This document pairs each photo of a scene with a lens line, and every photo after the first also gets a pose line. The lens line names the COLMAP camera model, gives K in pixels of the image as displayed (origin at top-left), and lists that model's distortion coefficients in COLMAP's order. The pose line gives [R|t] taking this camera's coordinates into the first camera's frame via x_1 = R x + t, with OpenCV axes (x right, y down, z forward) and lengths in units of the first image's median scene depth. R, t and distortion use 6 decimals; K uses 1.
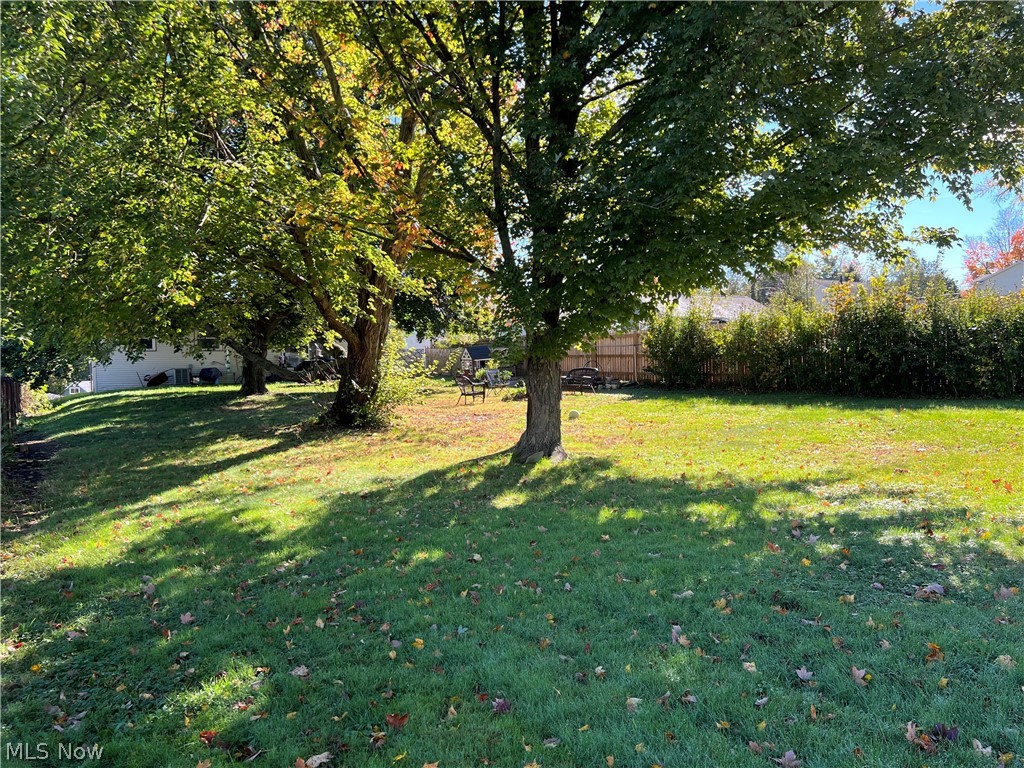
lens RADIAL K [[767.4, 0, 512.7], [0, 767.4, 382.6], [0, 0, 1]] dist [0.001537, -0.004418]
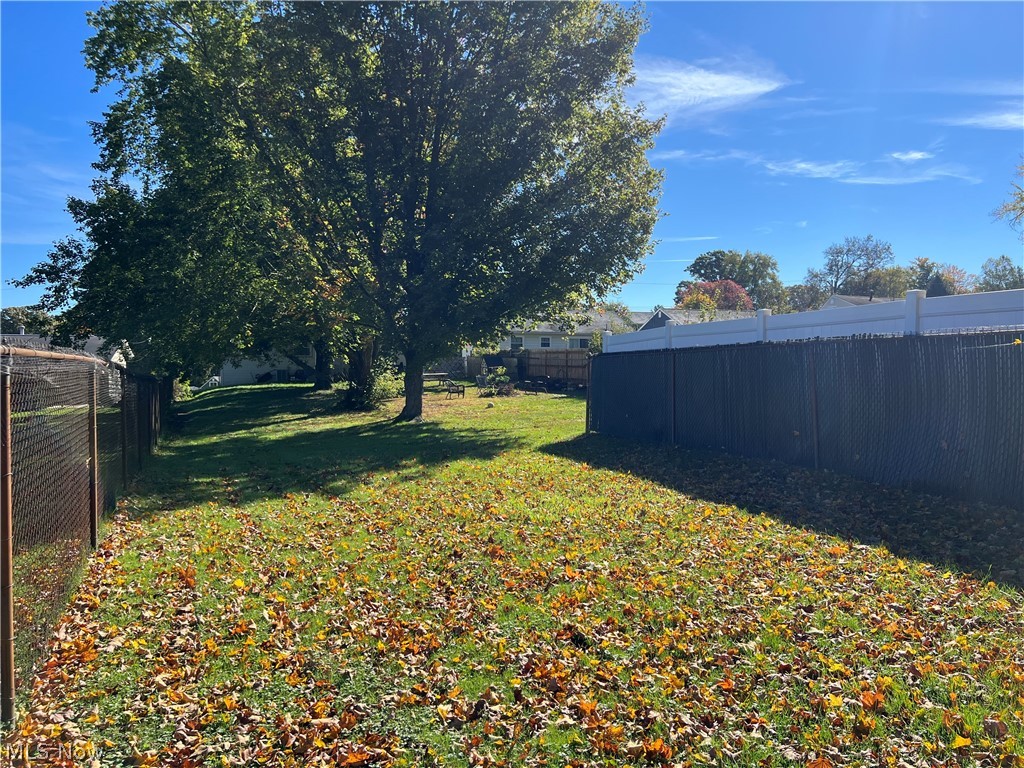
lens RADIAL K [[767.4, 0, 511.4], [0, 767.4, 384.9], [0, 0, 1]] dist [0.001537, -0.004418]
pose [[0.988390, 0.018746, -0.150778, 0.234815], [-0.018292, 0.999823, 0.004398, -0.006213], [0.150834, -0.001588, 0.988558, -0.377398]]
